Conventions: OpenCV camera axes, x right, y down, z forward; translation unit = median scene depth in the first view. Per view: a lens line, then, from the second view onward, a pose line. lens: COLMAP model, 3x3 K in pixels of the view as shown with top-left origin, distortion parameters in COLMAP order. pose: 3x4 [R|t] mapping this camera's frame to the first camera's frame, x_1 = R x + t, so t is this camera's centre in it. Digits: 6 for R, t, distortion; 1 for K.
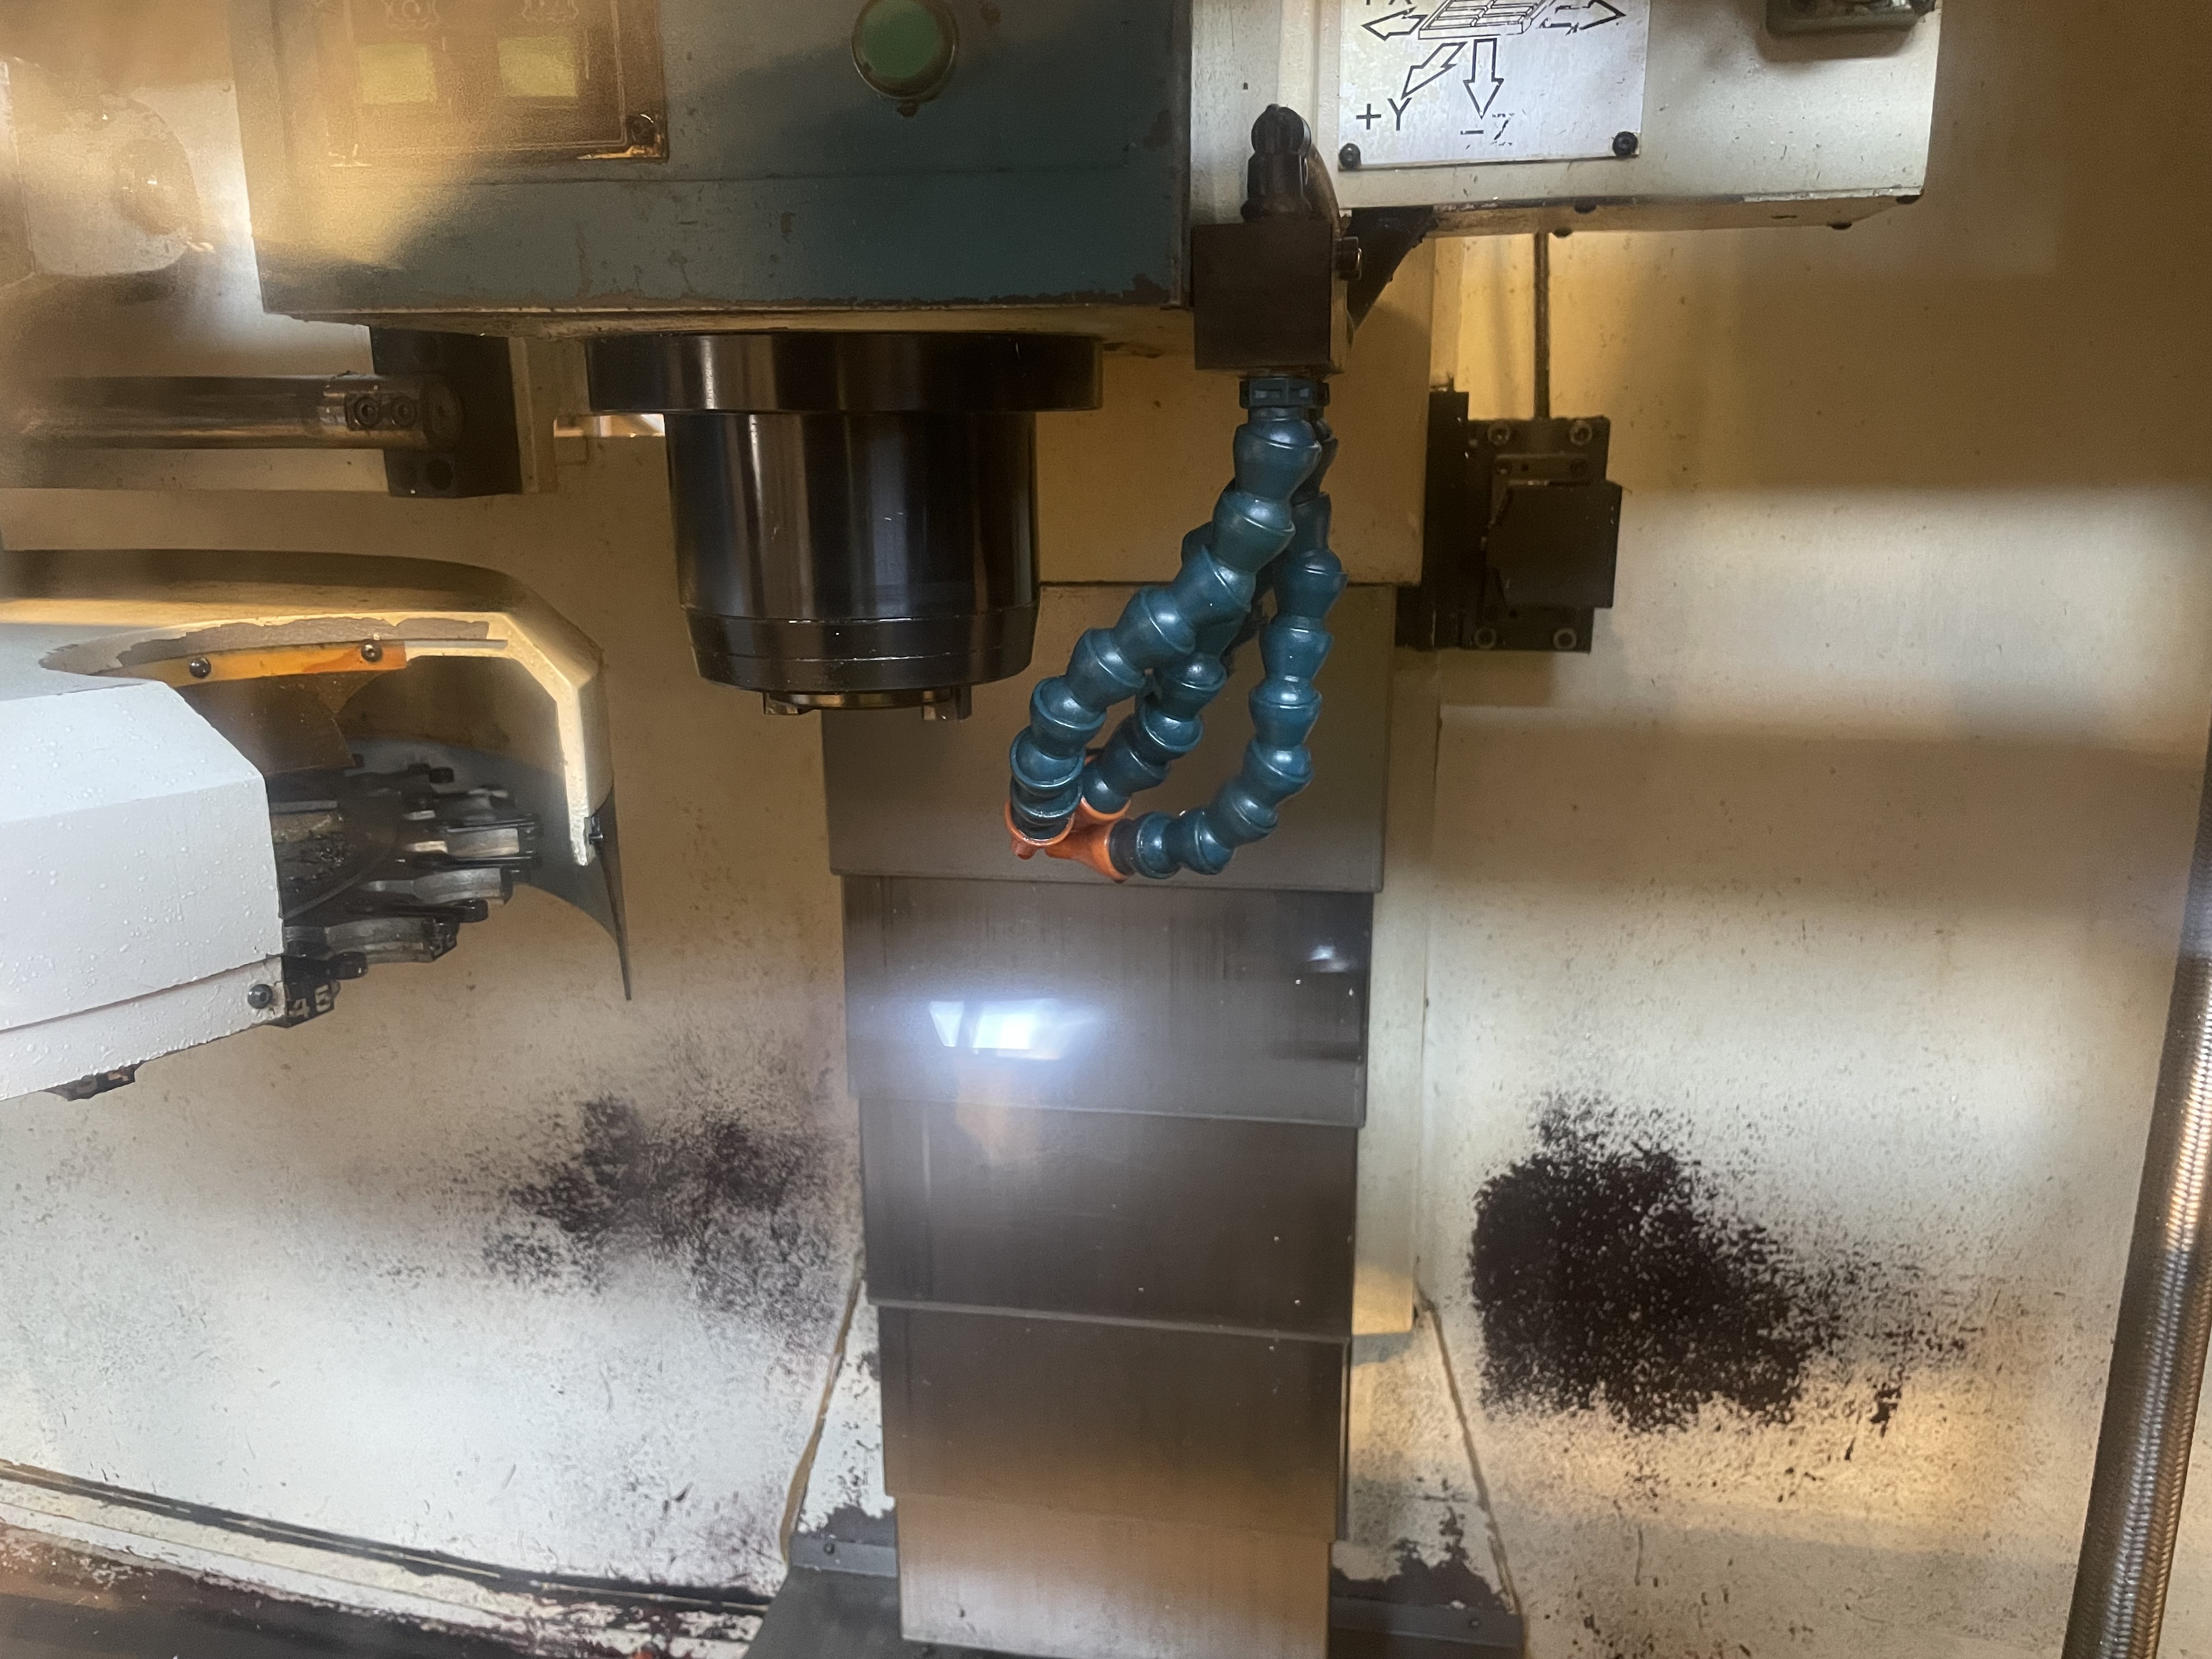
lens RADIAL K [[1691.1, 0, 1106.2], [0, 1691.1, 846.3], [0, 0, 1]] dist [0.086427, -0.119205]
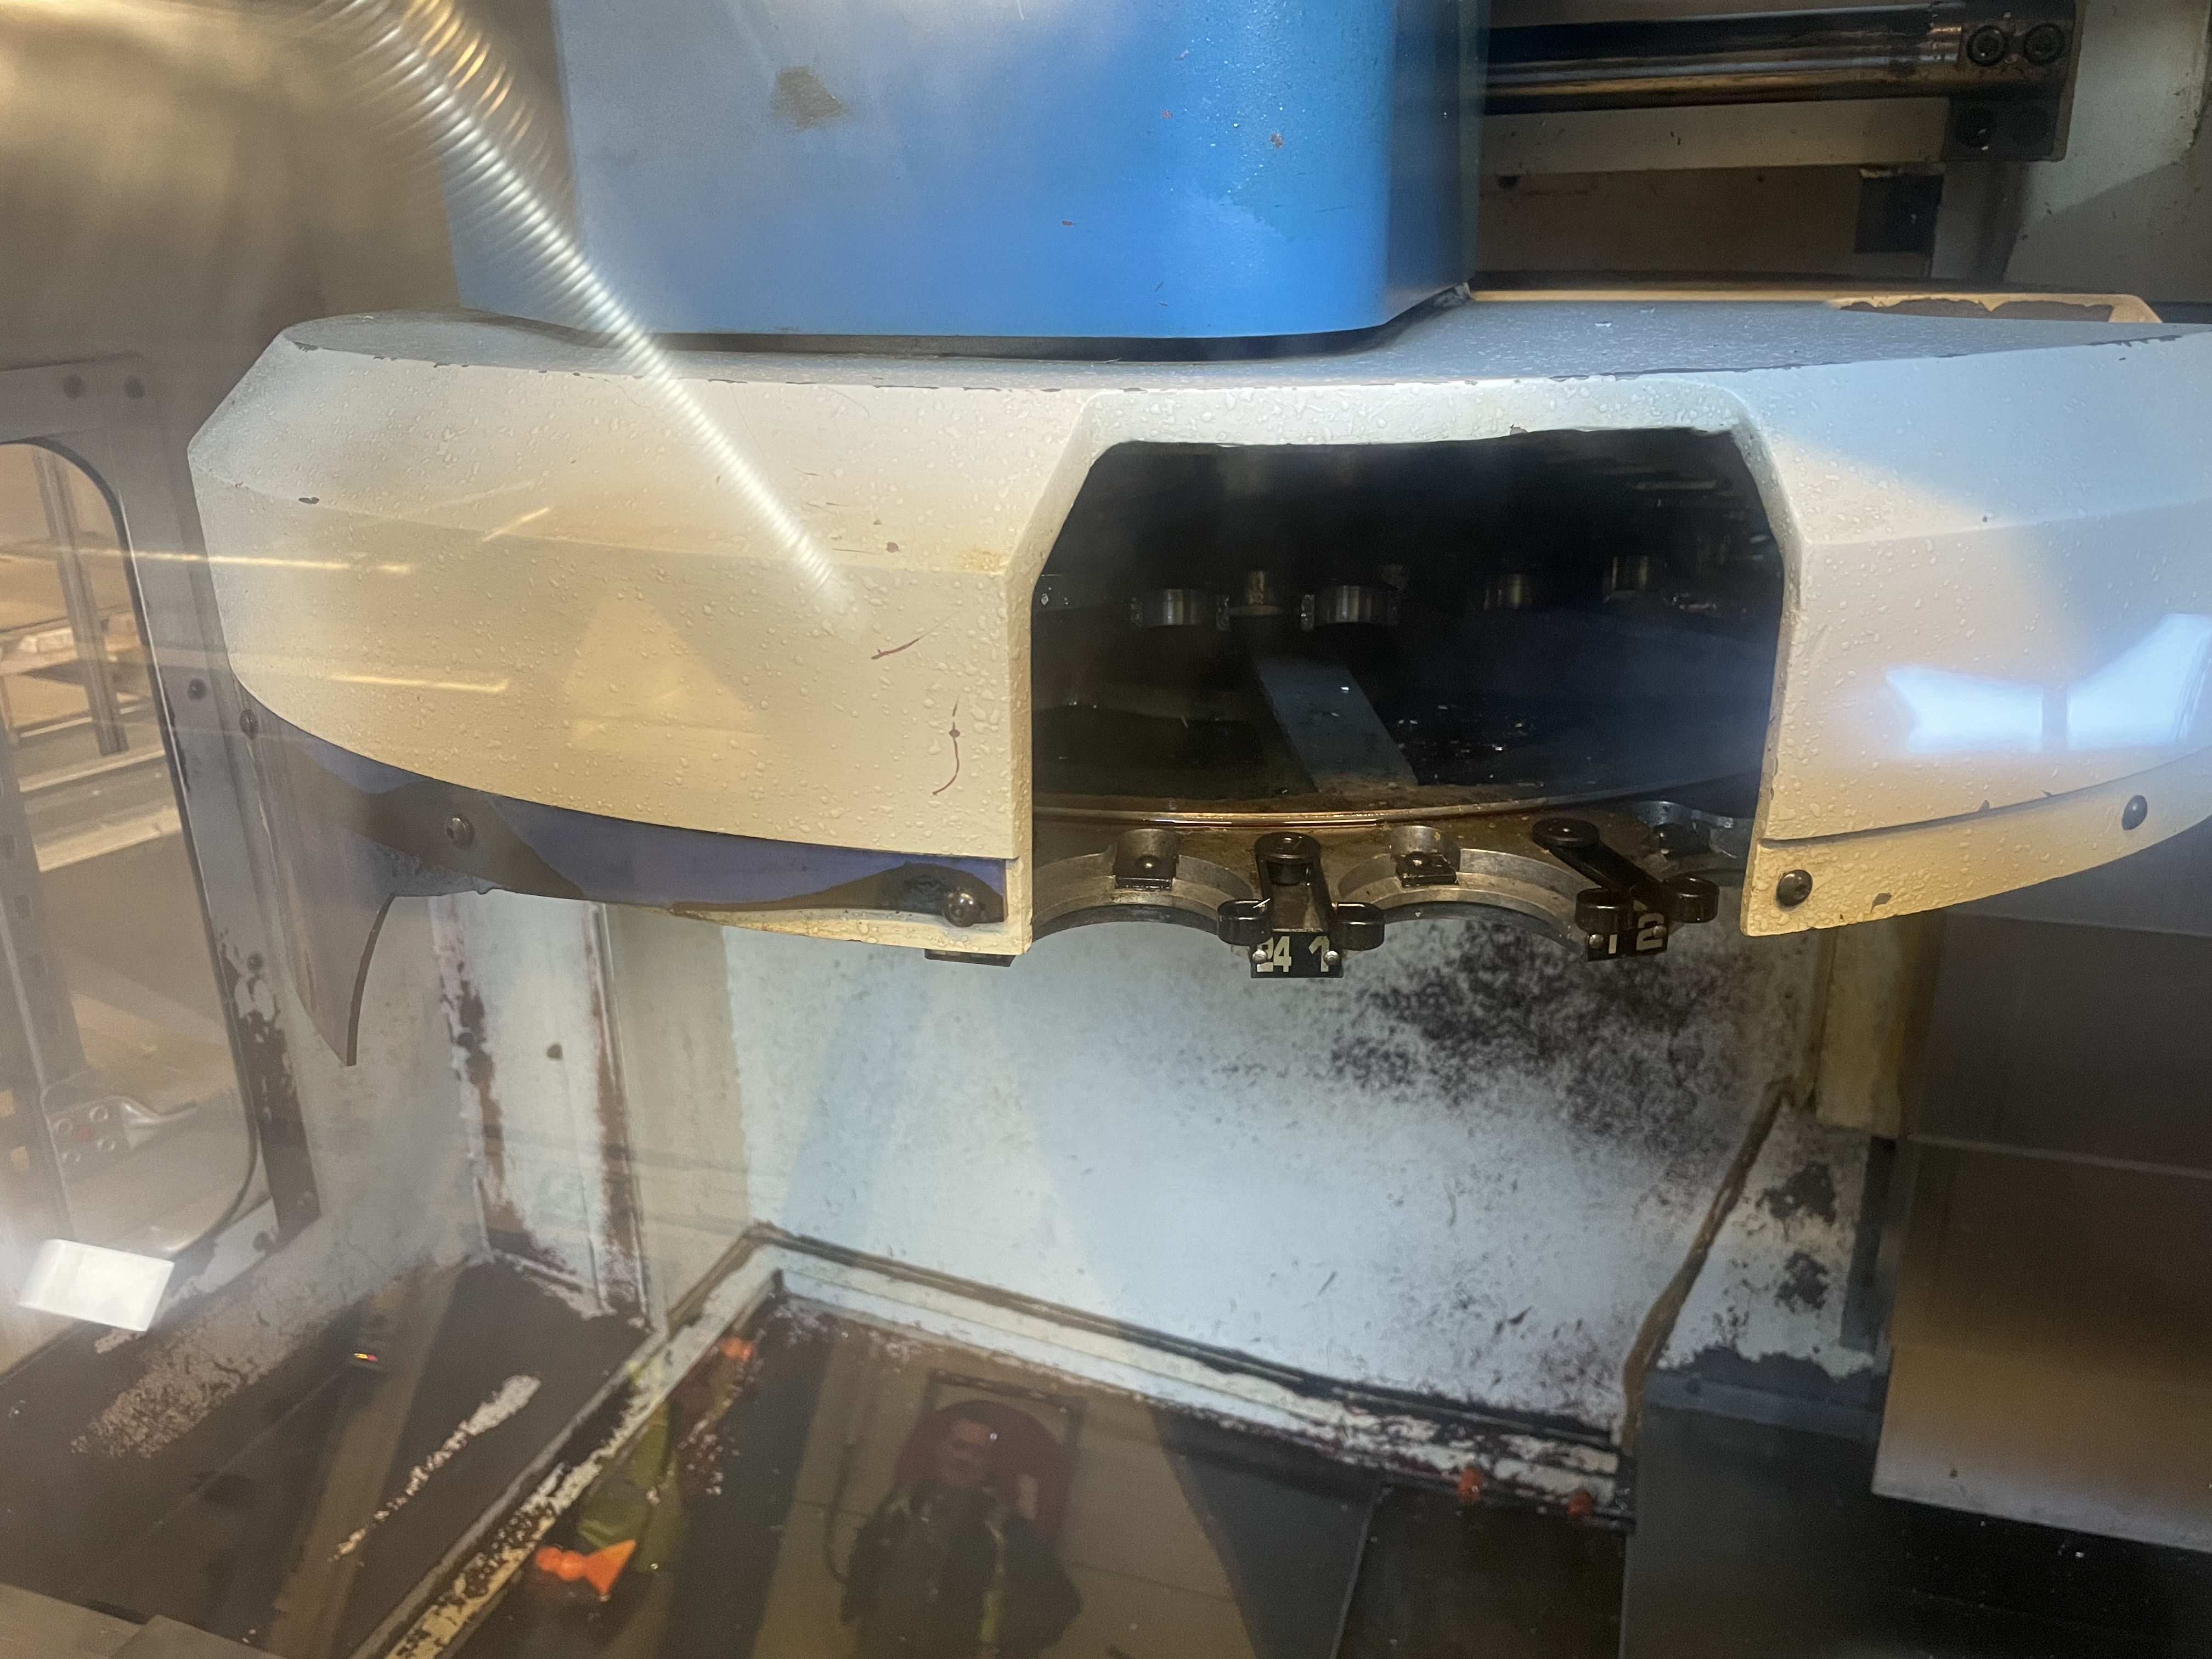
lens RADIAL K [[1691.1, 0, 1116.3], [0, 1691.1, 839.1], [0, 0, 1]] dist [0.086427, -0.119205]
pose [[0.991368, 0.040781, -0.124605, -0.406040], [-0.028657, 0.994815, 0.097583, 0.030563], [0.127939, -0.093170, 0.987396, 0.064111]]
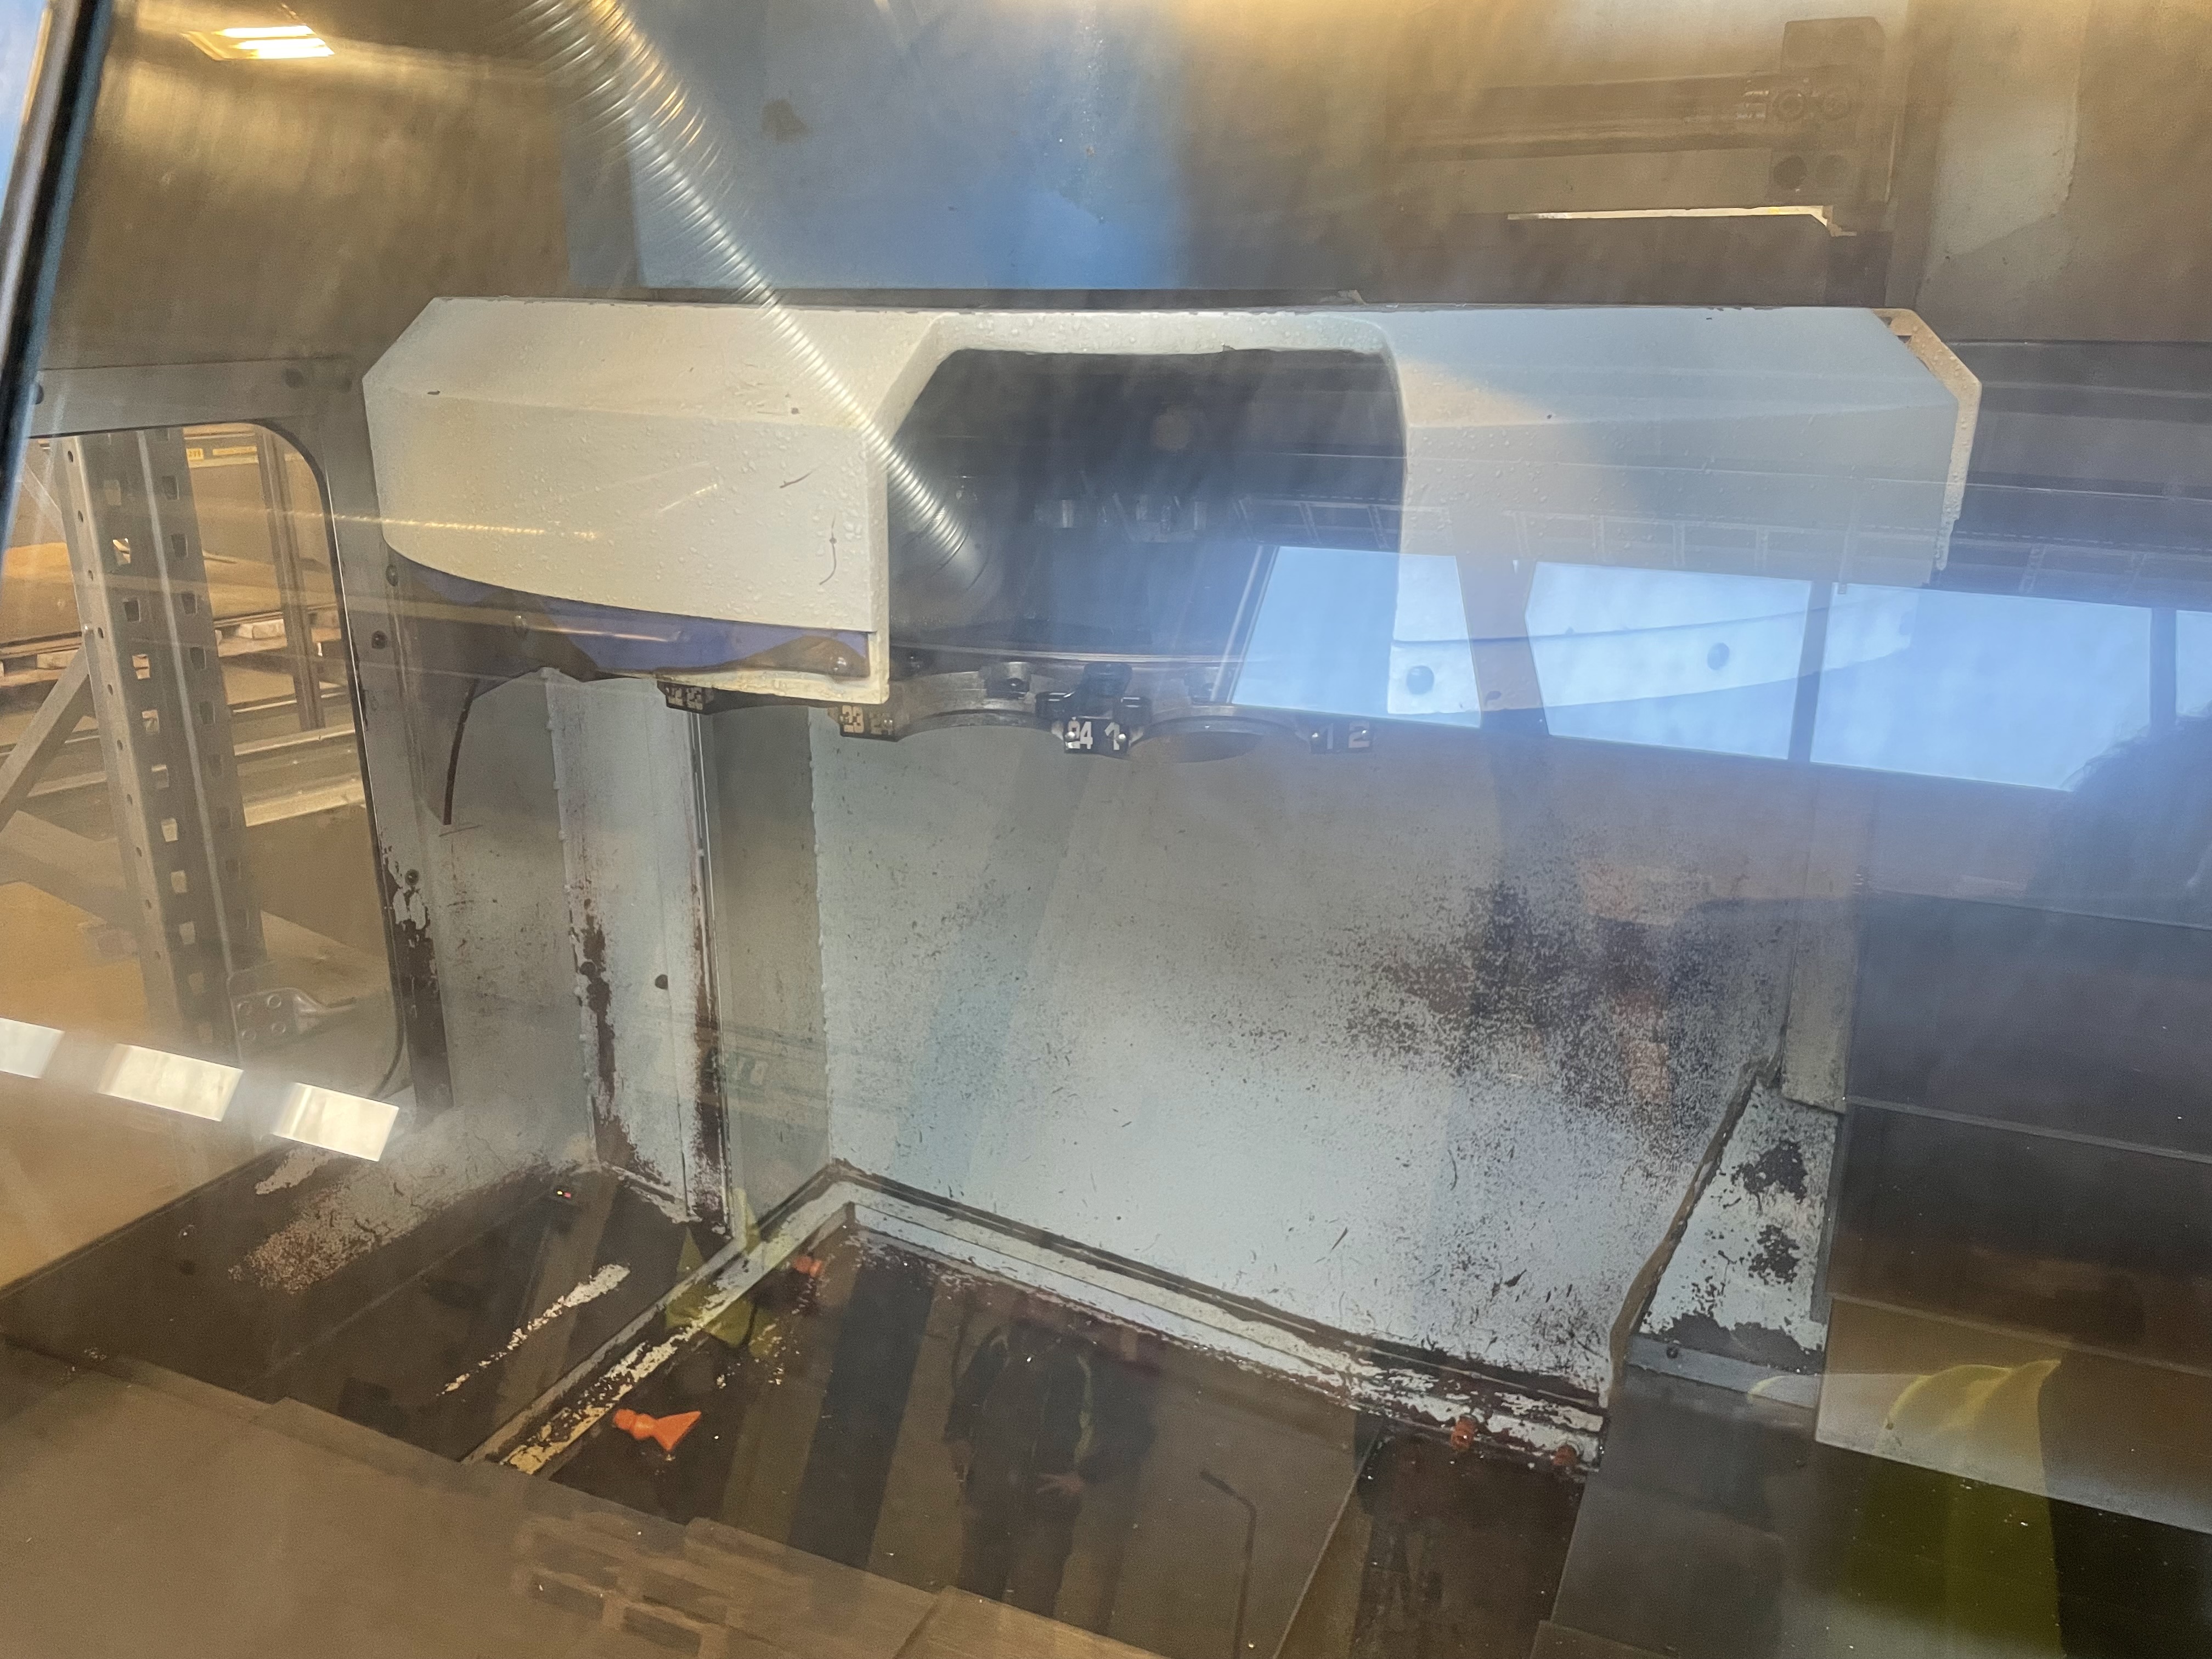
lens RADIAL K [[1691.1, 0, 1119.0], [0, 1691.1, 845.3], [0, 0, 1]] dist [0.086427, -0.119205]
pose [[0.973071, 0.084636, -0.214407, -0.314797], [-0.072284, 0.995275, 0.064823, 0.078383], [0.218880, -0.047579, 0.974591, -0.041676]]
